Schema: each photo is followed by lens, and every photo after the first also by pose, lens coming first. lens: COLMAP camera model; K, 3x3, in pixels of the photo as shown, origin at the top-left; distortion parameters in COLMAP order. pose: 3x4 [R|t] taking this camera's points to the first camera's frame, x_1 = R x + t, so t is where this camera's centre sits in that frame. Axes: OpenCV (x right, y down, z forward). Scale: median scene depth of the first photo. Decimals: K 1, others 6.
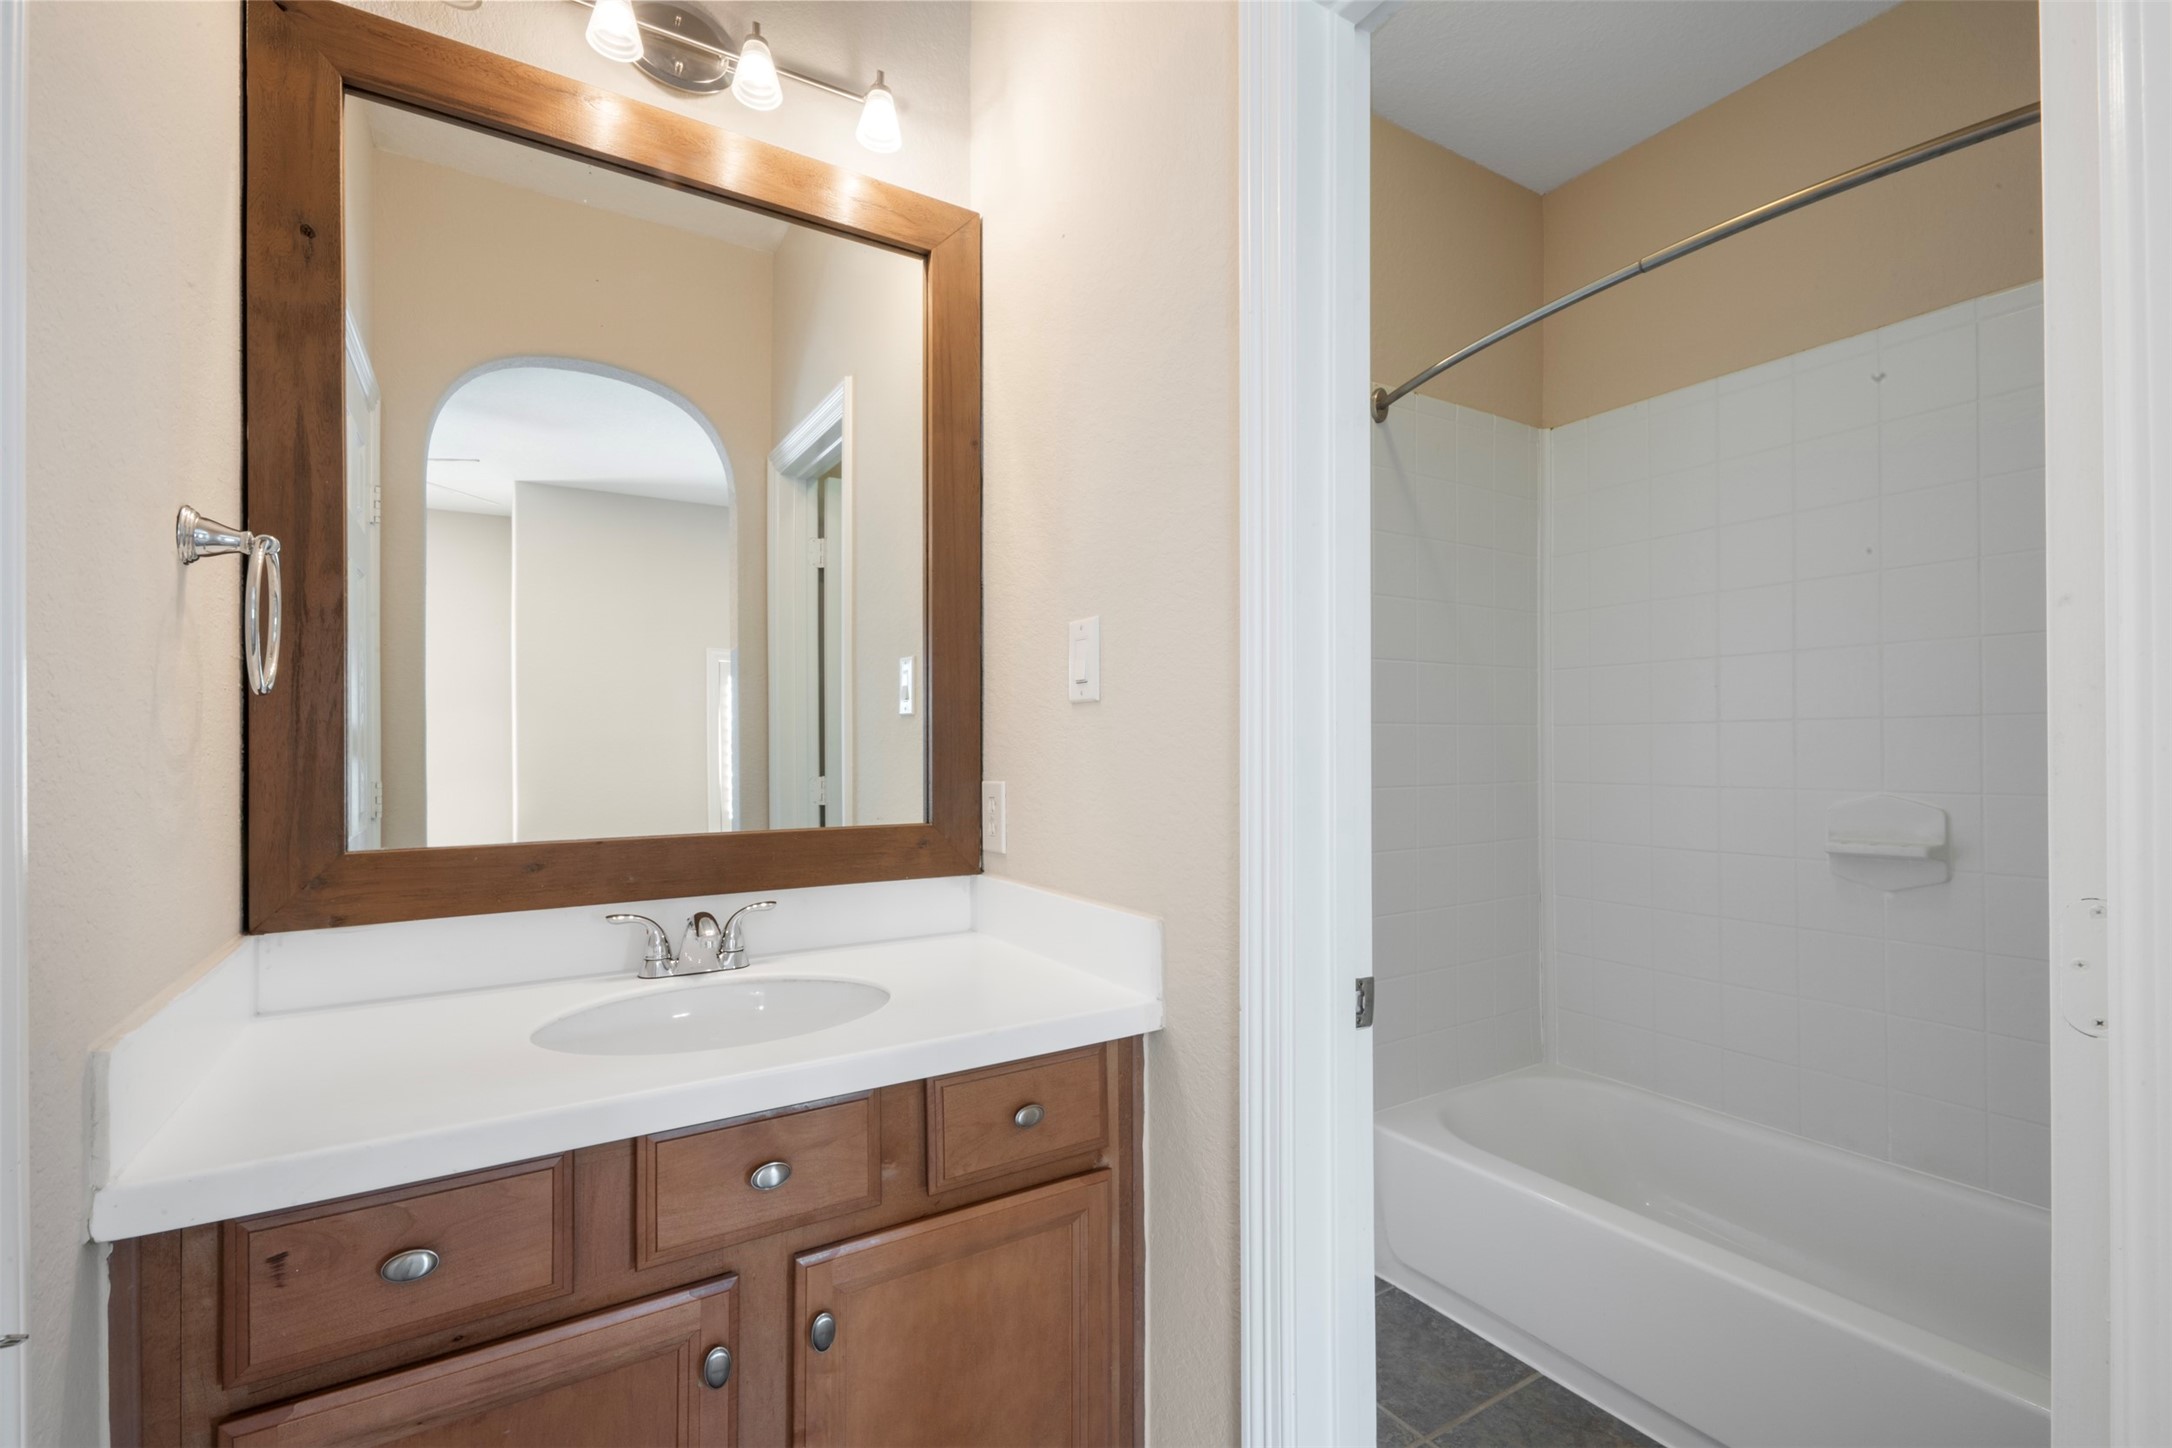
lens RADIAL K [[961.9, 0, 1091.5], [0, 961.9, 719.6], [0, 0, 1]] dist [0.003828, -0.000204]
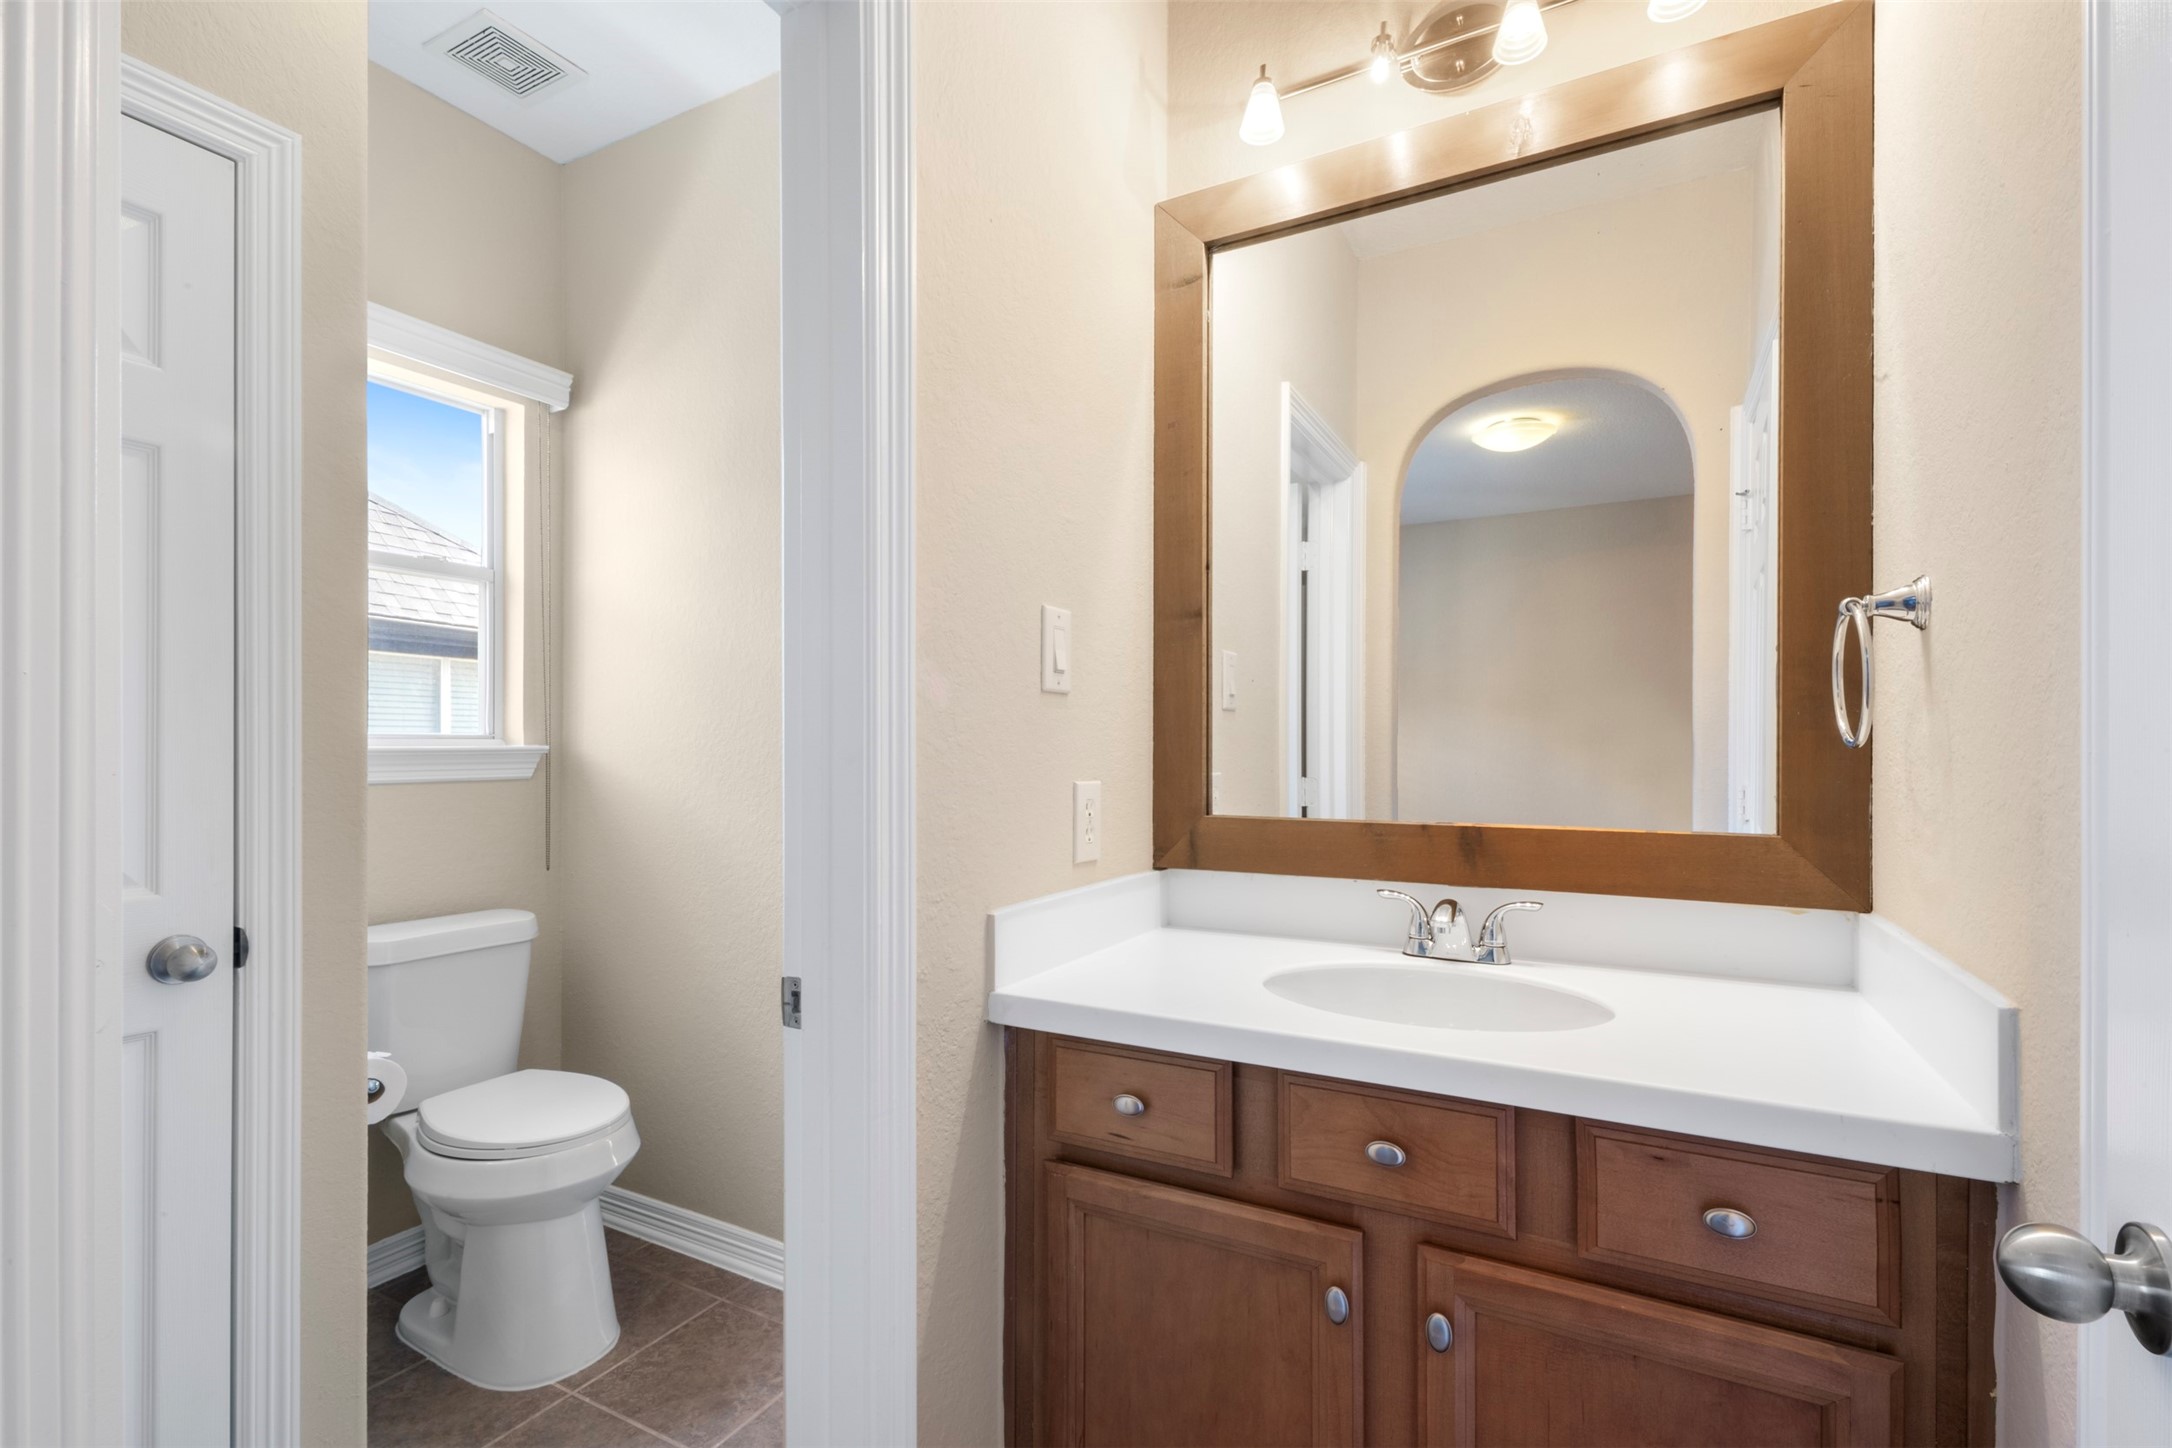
lens RADIAL K [[961.9, 0, 1091.9], [0, 961.9, 744.3], [0, 0, 1]] dist [0.003828, -0.000204]
pose [[0.484557, 0.003856, -0.874751, 0.379586], [0.028972, 0.999371, 0.020455, 0.001434], [0.874280, -0.035255, 0.484140, 0.210959]]
